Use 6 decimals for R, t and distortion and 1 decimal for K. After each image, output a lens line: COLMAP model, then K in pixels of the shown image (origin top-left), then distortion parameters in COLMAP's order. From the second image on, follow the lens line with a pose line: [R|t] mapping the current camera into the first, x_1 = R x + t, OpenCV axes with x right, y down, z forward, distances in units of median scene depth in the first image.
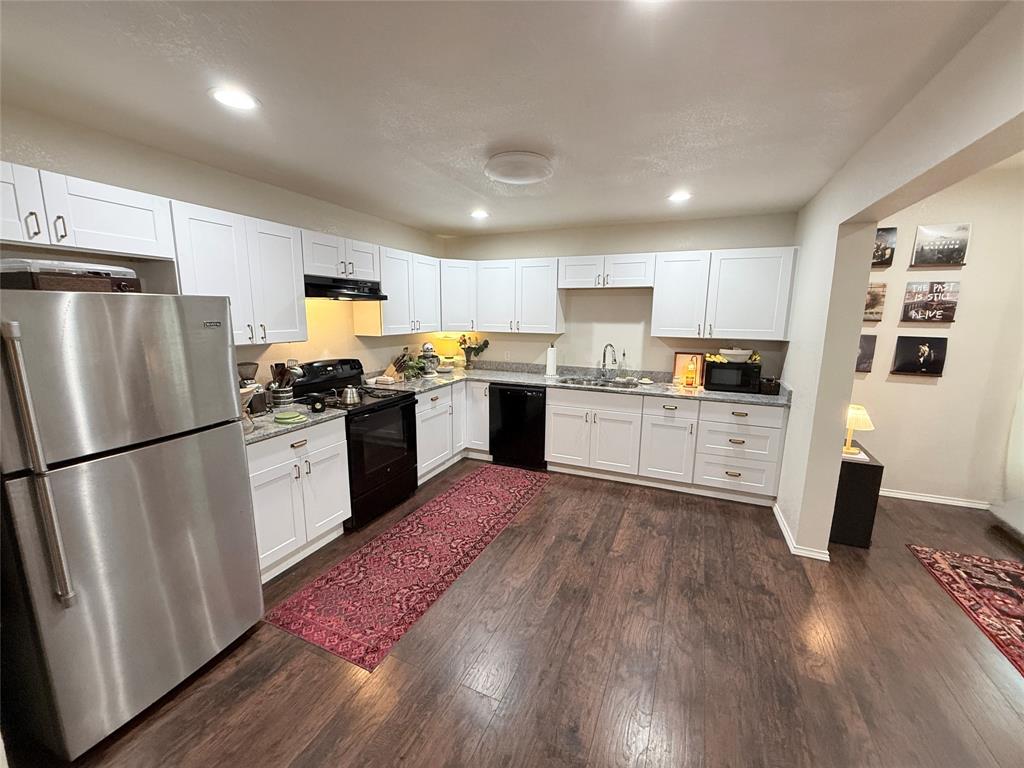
lens RADIAL K [[408.9, 0, 509.6], [0, 408.9, 383.1], [0, 0, 1]] dist [-0.002642, 0.000859]
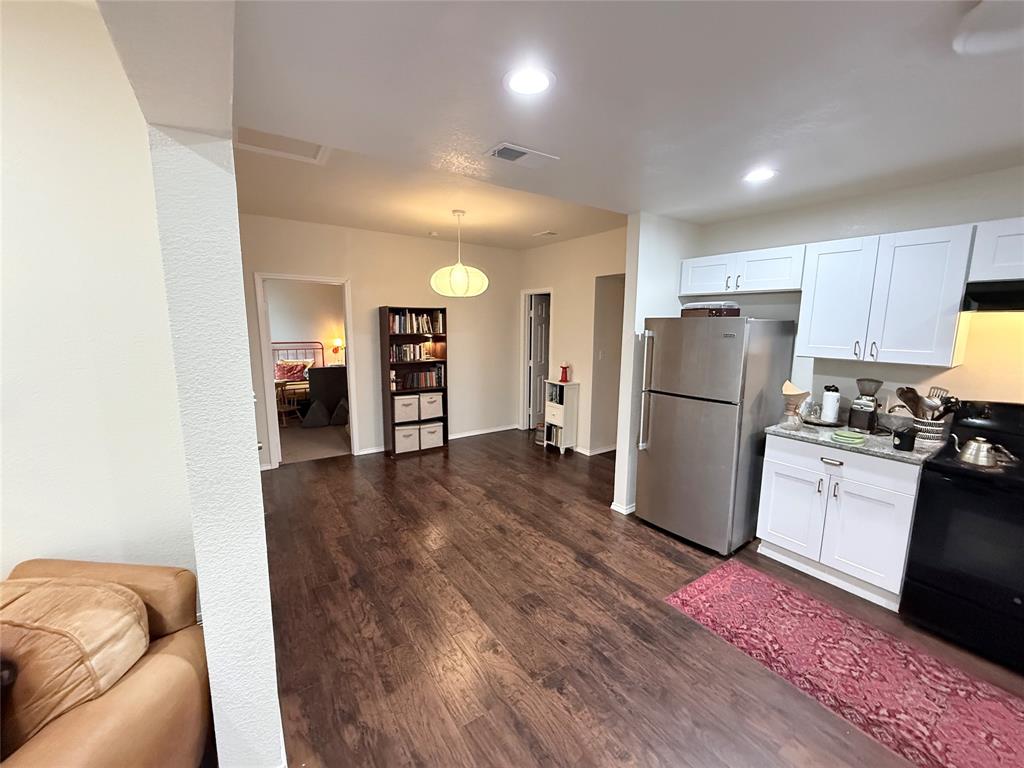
lens RADIAL K [[408.9, 0, 509.7], [0, 408.9, 381.6], [0, 0, 1]] dist [-0.002642, 0.000859]
pose [[-0.529995, 0.112788, -0.840466, 0.532631], [-0.154242, 0.961761, 0.226330, -0.106208], [0.833855, 0.249589, -0.492332, 0.596664]]
